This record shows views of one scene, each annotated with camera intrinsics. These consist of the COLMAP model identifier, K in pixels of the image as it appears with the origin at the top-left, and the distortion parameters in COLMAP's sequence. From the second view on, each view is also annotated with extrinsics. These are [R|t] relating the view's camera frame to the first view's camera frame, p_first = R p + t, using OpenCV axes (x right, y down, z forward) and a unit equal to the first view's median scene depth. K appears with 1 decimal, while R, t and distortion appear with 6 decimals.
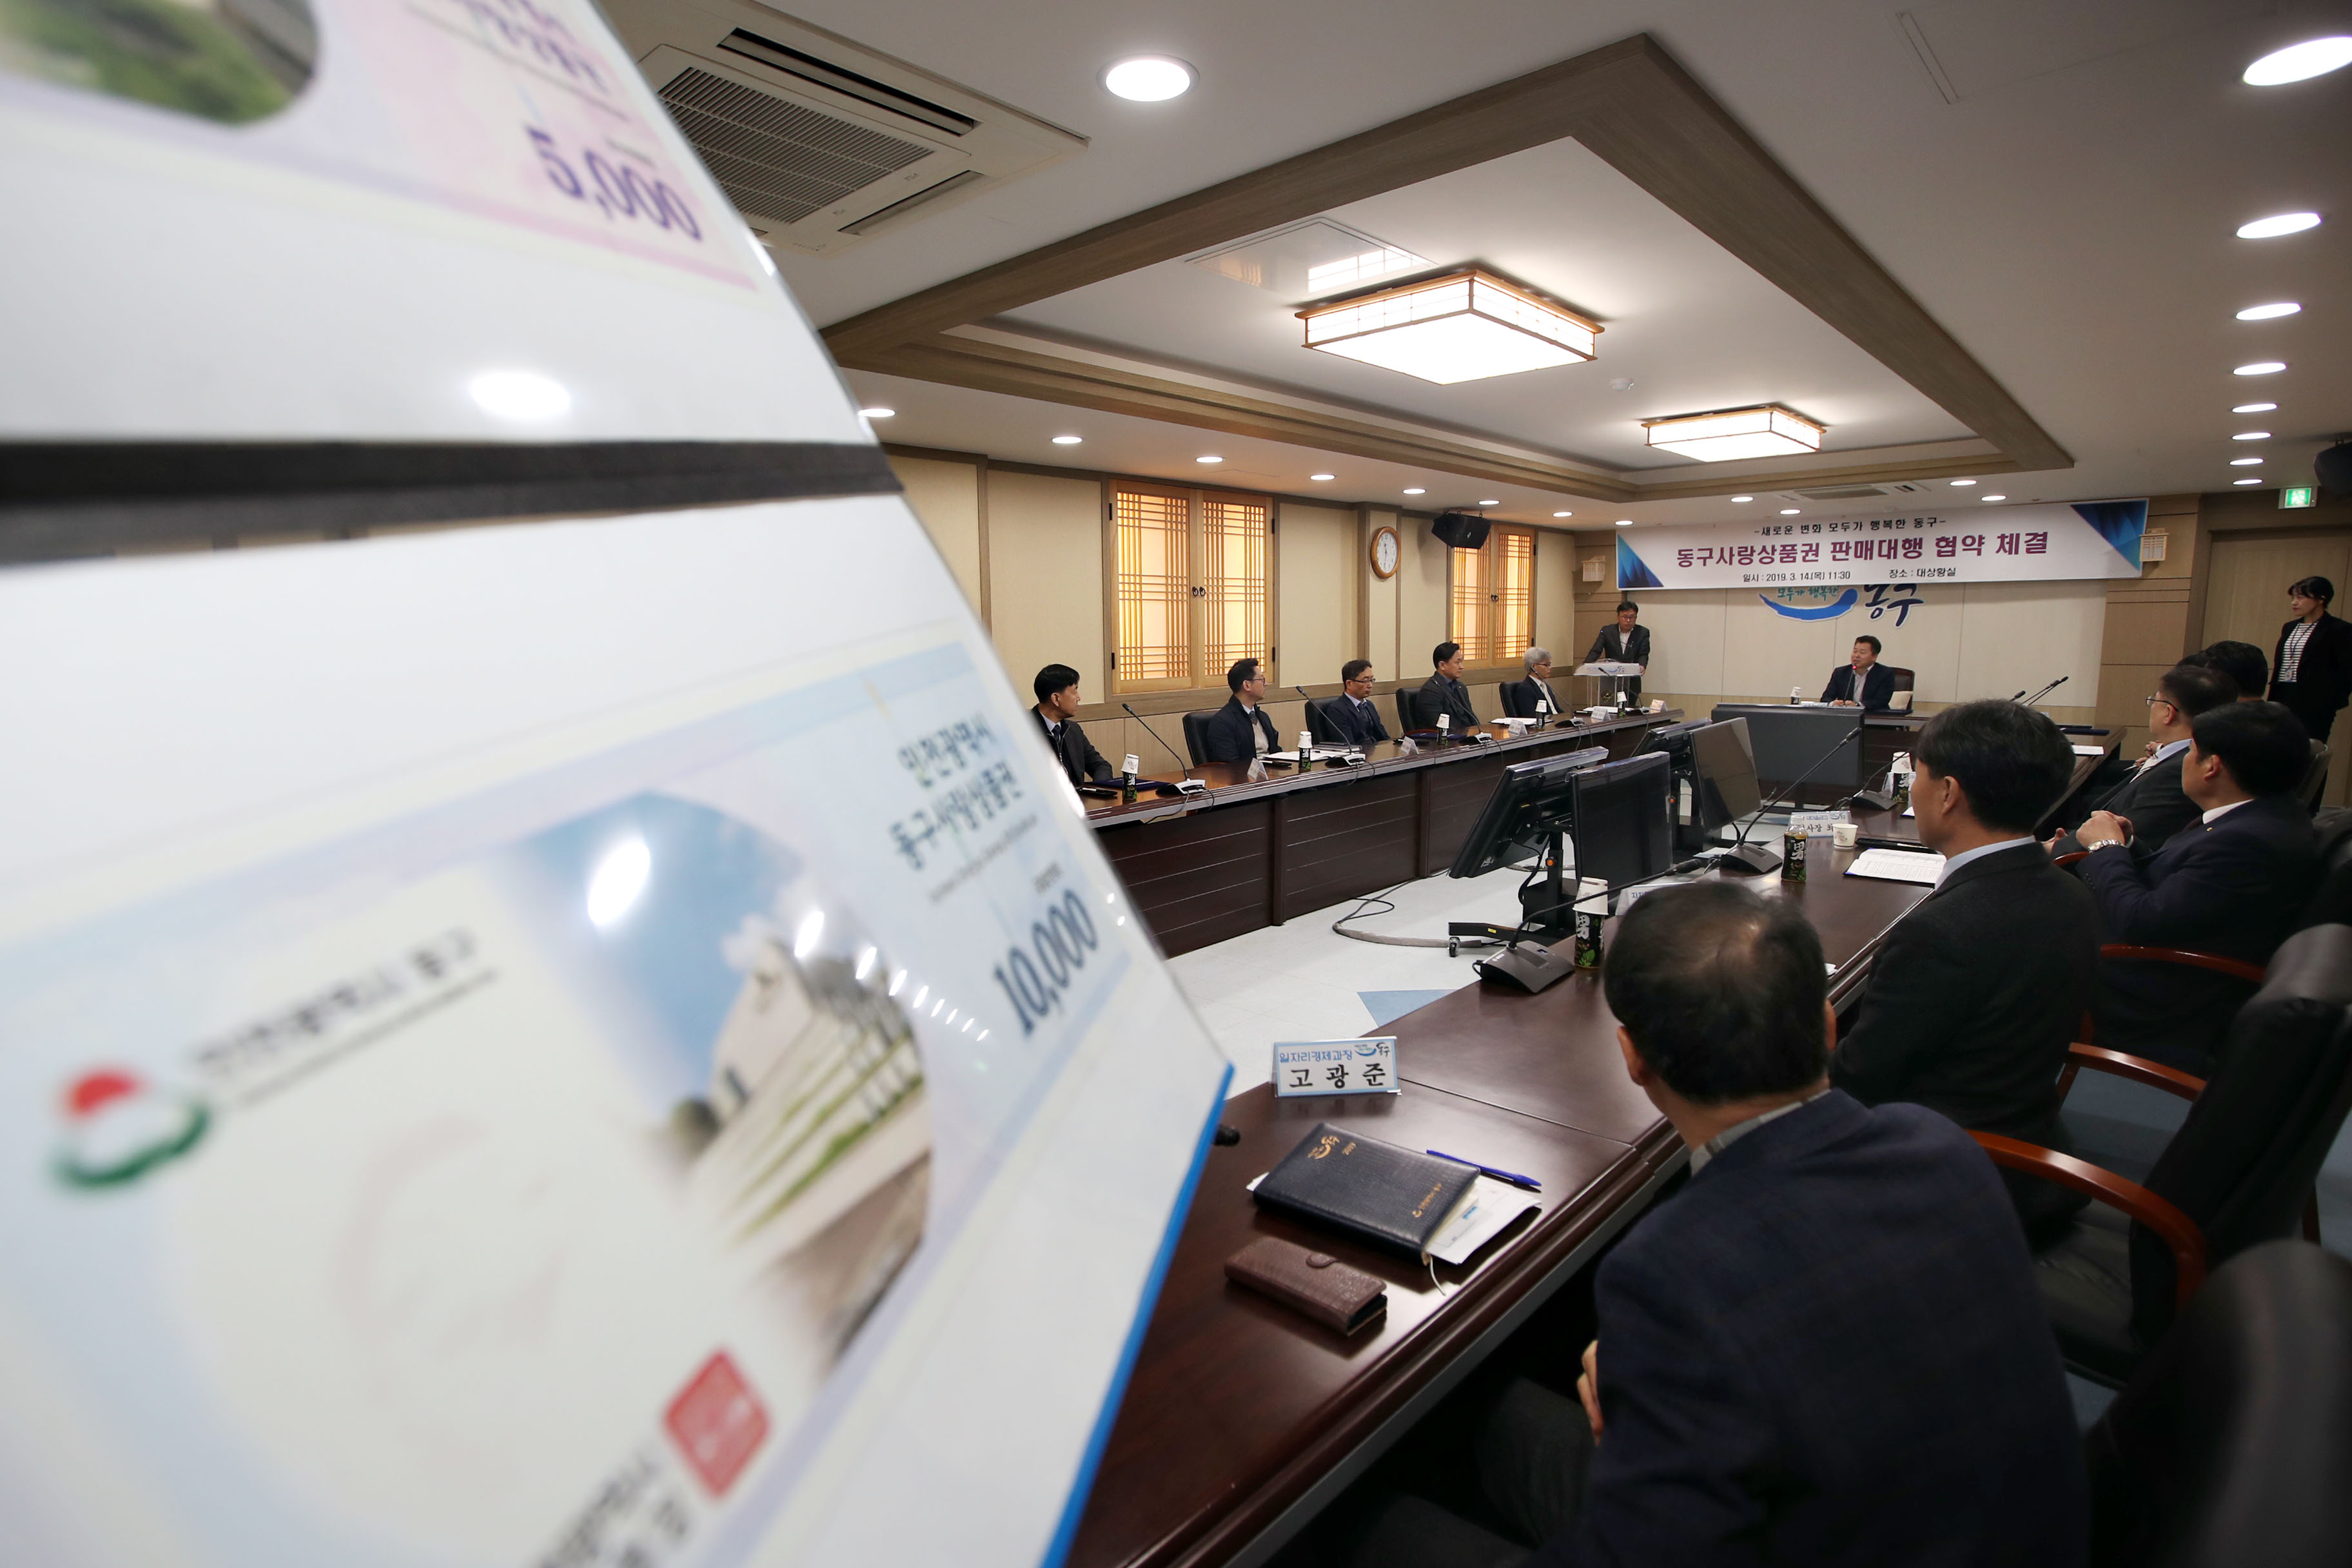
lens RADIAL K [[1129.7, 0, 1181.6], [0, 1129.7, 777.2], [0, 0, 1]] dist [-0.017960, 0.003142]
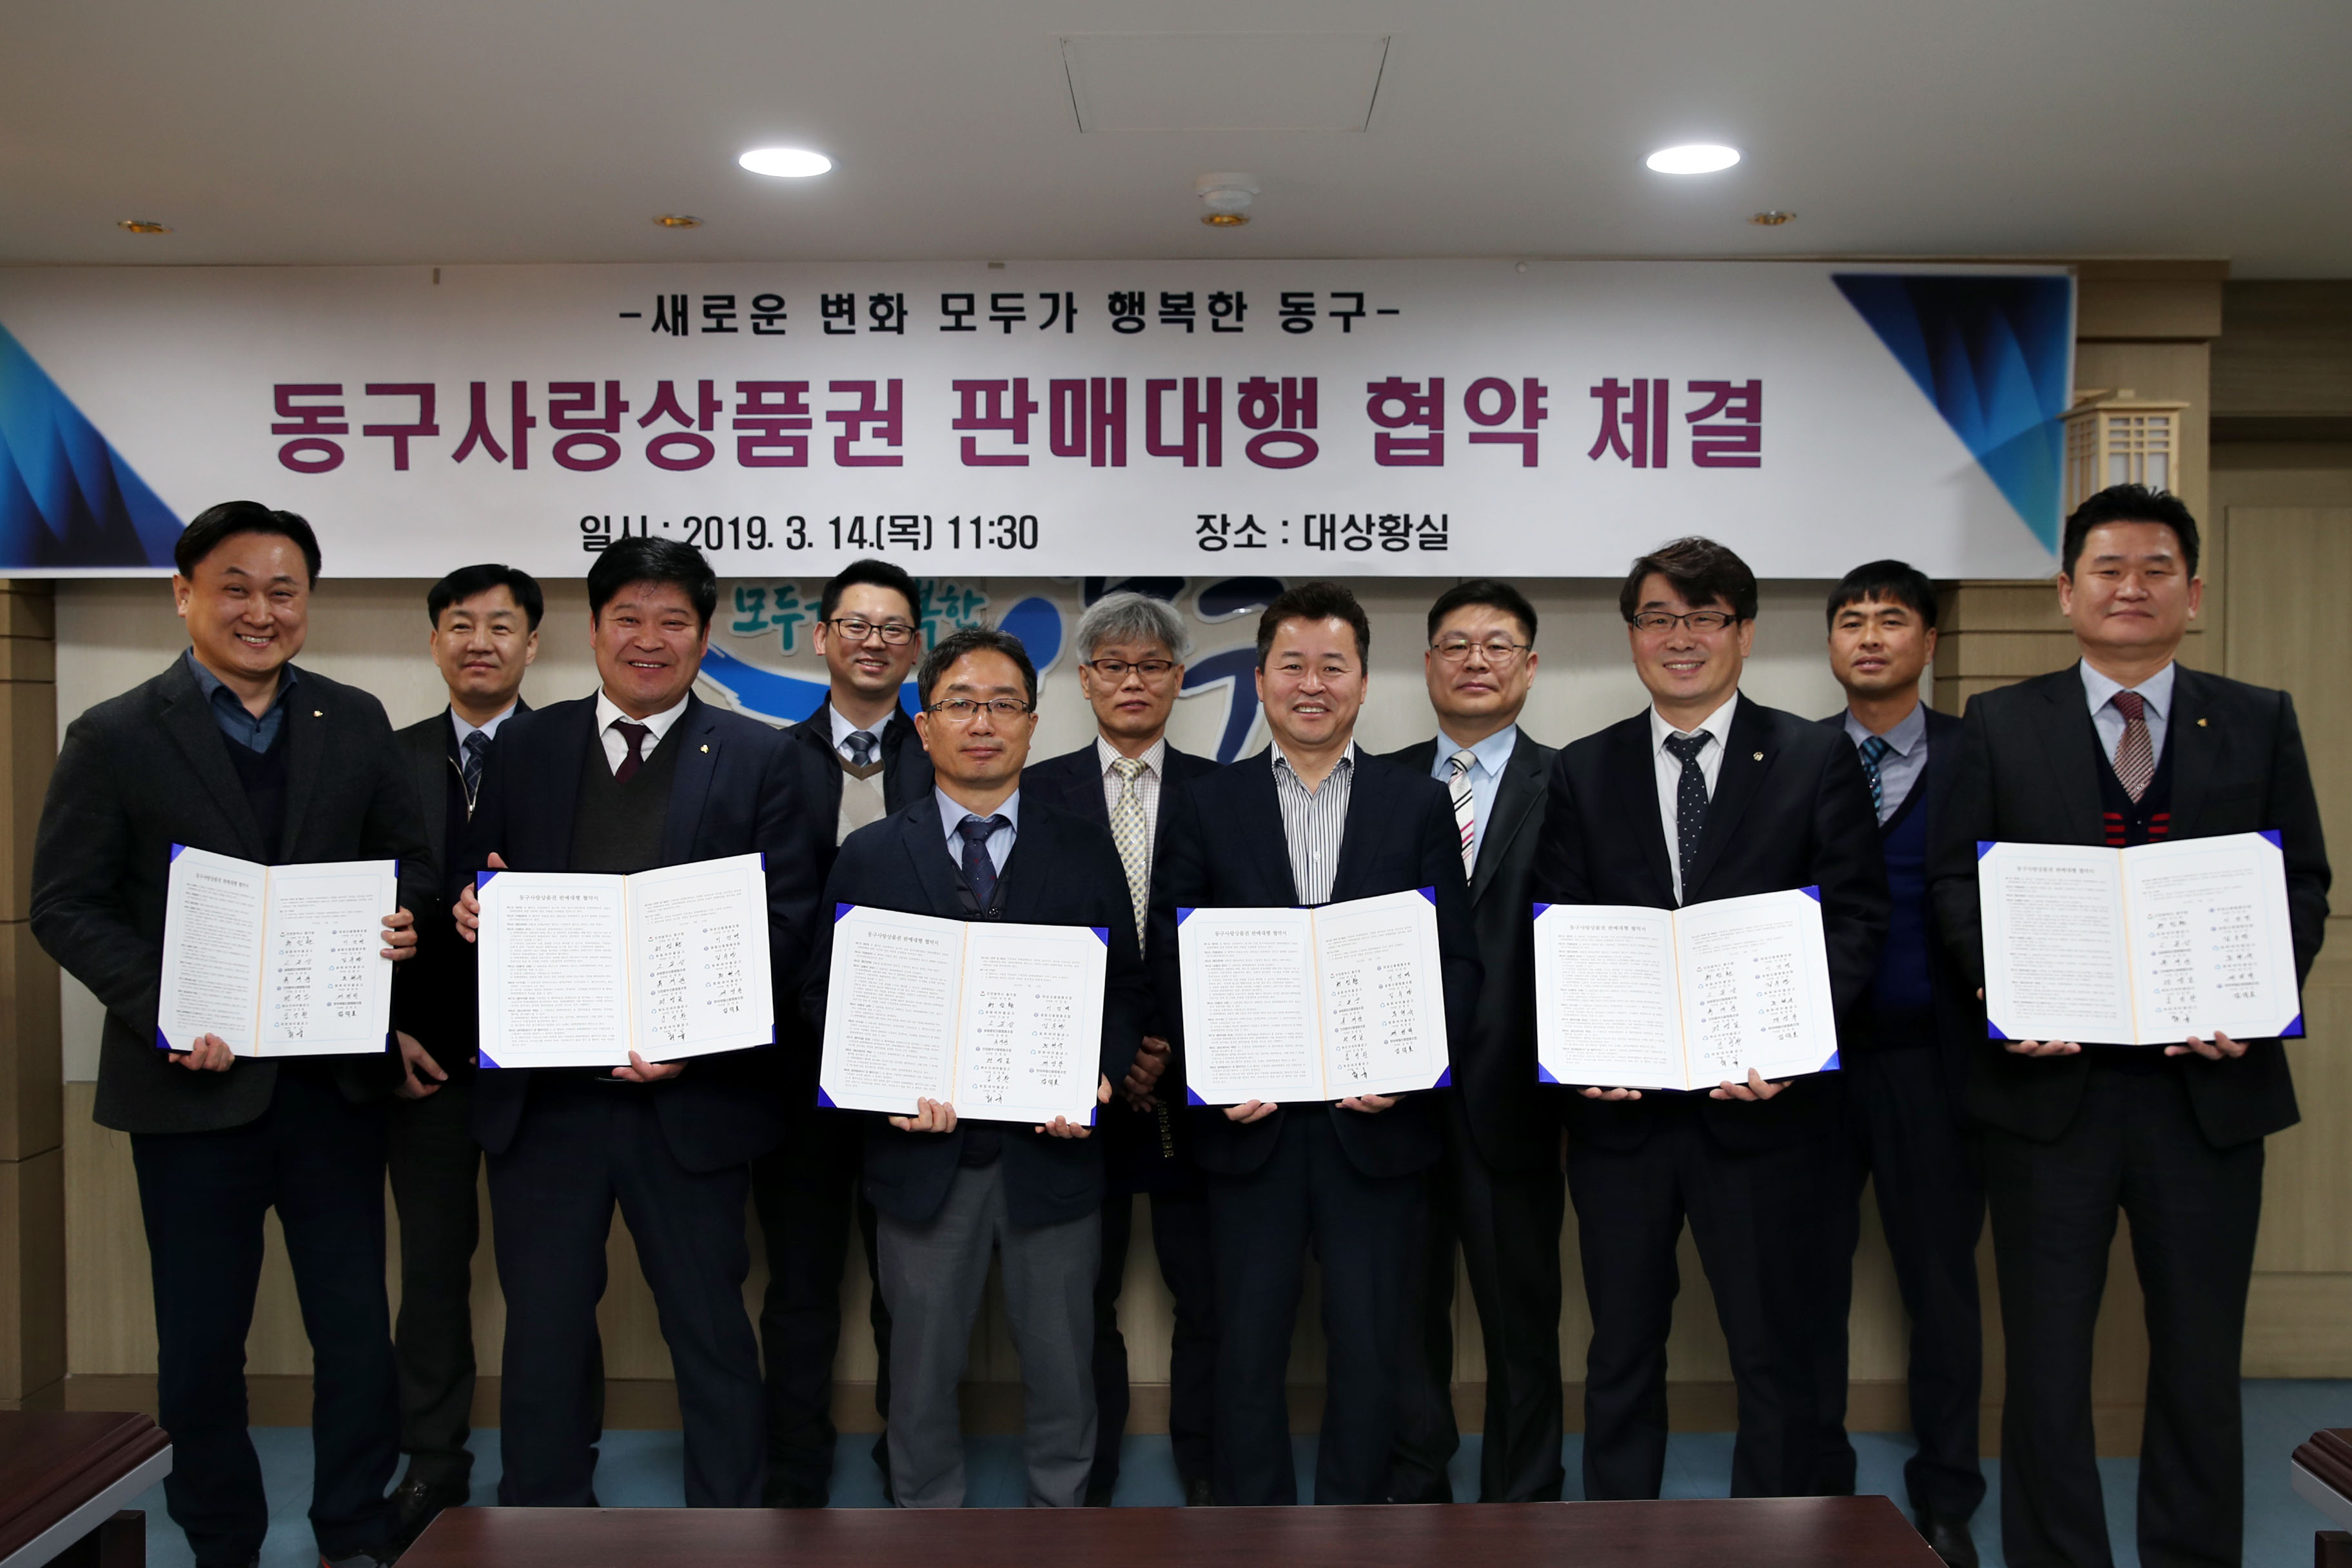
lens RADIAL K [[2001.1, 0, 1235.6], [0, 2001.1, 750.7], [0, 0, 1]] dist [-0.071942, 0.047996]
pose [[0.739340, -0.003829, 0.673321, 0.387773], [0.081508, 0.993139, -0.083853, -0.109421], [-0.668381, 0.116877, 0.734580, 0.741936]]
